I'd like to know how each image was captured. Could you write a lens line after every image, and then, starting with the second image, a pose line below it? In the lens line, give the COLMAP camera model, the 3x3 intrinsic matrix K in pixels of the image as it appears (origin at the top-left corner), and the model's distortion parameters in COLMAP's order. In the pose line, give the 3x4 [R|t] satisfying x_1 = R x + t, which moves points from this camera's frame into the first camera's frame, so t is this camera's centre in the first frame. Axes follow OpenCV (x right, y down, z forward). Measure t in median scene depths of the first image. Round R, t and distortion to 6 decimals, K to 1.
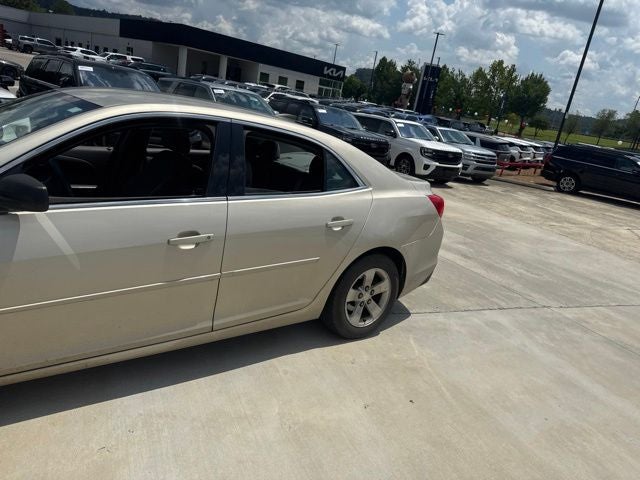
lens RADIAL K [[453.8, 0, 322.8], [0, 453.8, 235.7], [0, 0, 1]] dist [0.022487, -0.029635]
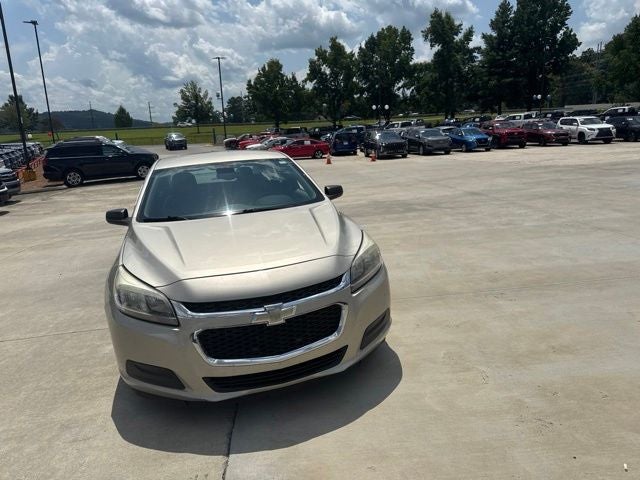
lens RADIAL K [[453.8, 0, 316.6], [0, 453.8, 239.0], [0, 0, 1]] dist [0.022487, -0.029635]
pose [[0.359009, -0.390673, 0.847637, -0.346760], [0.369256, 0.893535, 0.255432, -0.063060], [-0.857183, 0.221293, 0.465045, -0.000810]]
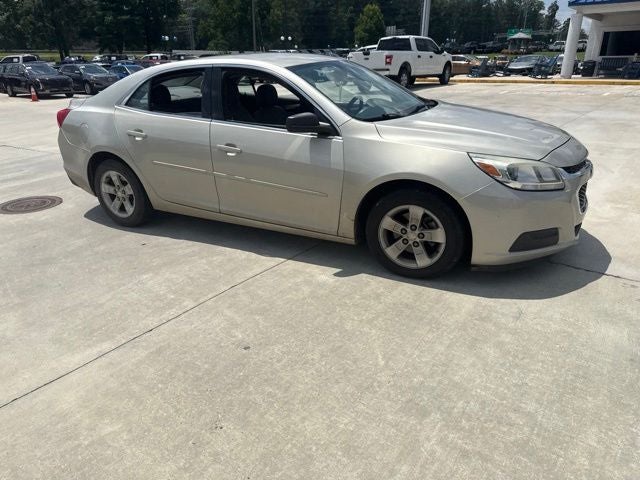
lens RADIAL K [[453.8, 0, 318.7], [0, 453.8, 242.7], [0, 0, 1]] dist [0.022487, -0.029635]
pose [[-0.400768, -0.483823, 0.778011, -0.357432], [0.203303, 0.781055, 0.590441, -0.131132], [-0.893338, 0.394802, -0.214659, 0.279476]]
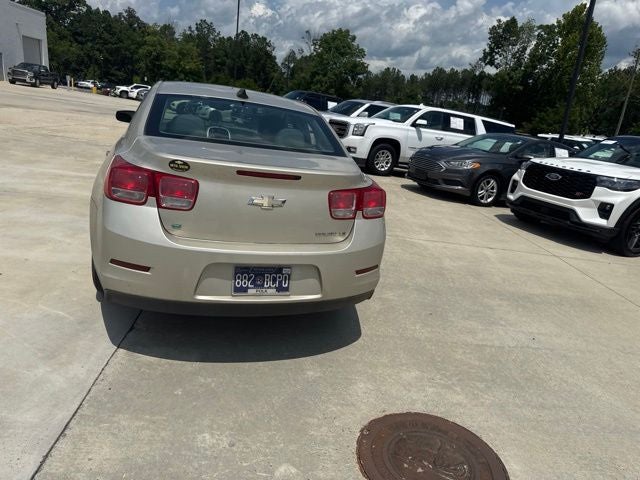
lens RADIAL K [[453.8, 0, 327.1], [0, 453.8, 237.5], [0, 0, 1]] dist [0.022487, -0.029635]
pose [[-0.333764, 0.059270, -0.940791, 0.194626], [-0.418632, 0.884886, 0.204265, -0.062684], [0.844600, 0.462022, -0.270531, 0.377920]]
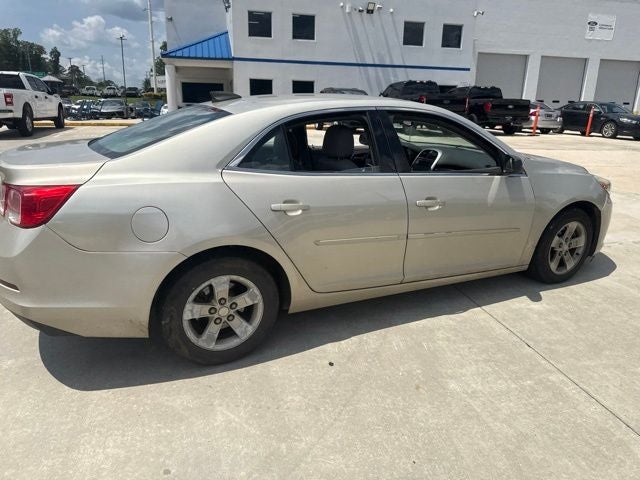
lens RADIAL K [[453.8, 0, 317.7], [0, 453.8, 239.0], [0, 0, 1]] dist [0.022487, -0.029635]
pose [[-0.958814, -0.237980, 0.155053, -0.111565], [-0.113444, 0.821320, 0.559075, -0.133052], [-0.260397, 0.518459, -0.814490, 0.440590]]
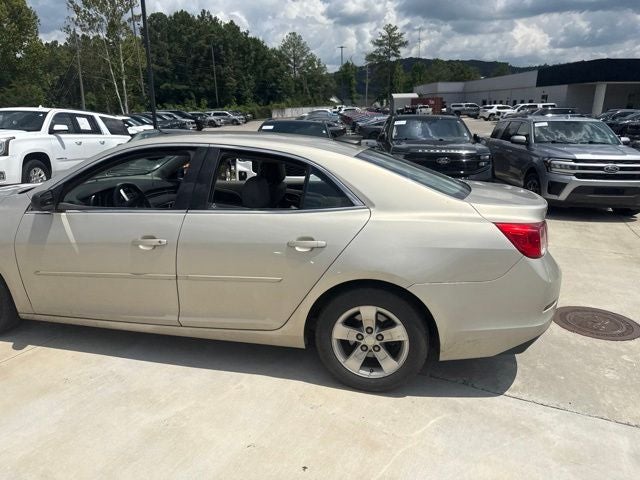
lens RADIAL K [[455.0, 0, 318.0], [0, 455.0, 241.4], [0, 0, 1]] dist [0.014399, -0.020528]
pose [[0.639504, 0.046371, -0.767388, 0.150269], [-0.117989, 0.992273, -0.038367, -0.000131], [0.759679, 0.115079, 0.640034, 0.086930]]
